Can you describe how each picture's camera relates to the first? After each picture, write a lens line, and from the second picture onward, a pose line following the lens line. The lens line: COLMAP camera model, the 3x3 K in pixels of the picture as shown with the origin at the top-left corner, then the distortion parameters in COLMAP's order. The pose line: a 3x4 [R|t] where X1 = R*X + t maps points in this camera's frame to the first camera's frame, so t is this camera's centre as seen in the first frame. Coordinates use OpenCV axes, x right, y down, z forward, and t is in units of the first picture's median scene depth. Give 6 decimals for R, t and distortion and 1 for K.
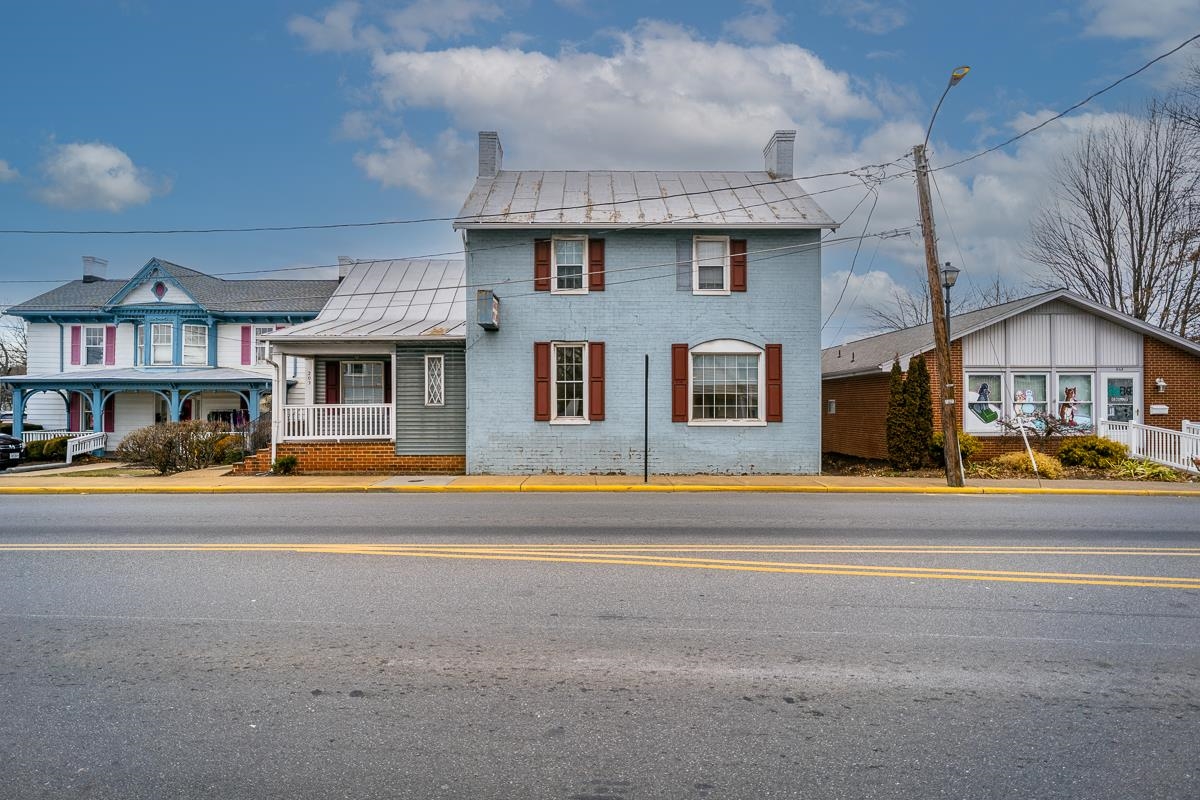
lens RADIAL K [[615.3, 0, 600.0], [0, 615.3, 400.0], [0, 0, 1]] dist [0.001730, 0.000168]
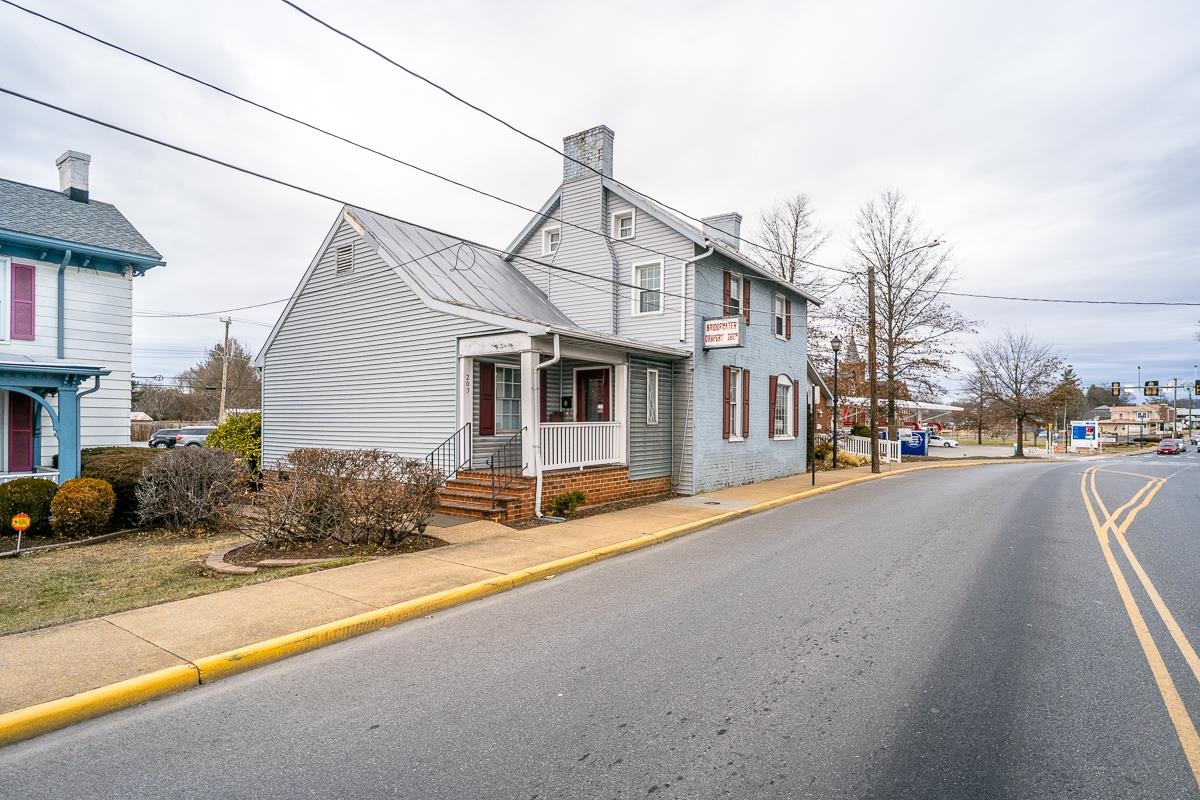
lens RADIAL K [[621.1, 0, 597.4], [0, 621.1, 416.1], [0, 0, 1]] dist [0.000533, -0.000224]
pose [[0.594524, 0.011355, 0.803998, -1.084759], [-0.014640, 0.999887, -0.003296, 0.001323], [-0.803945, -0.009811, 0.594623, 0.522275]]
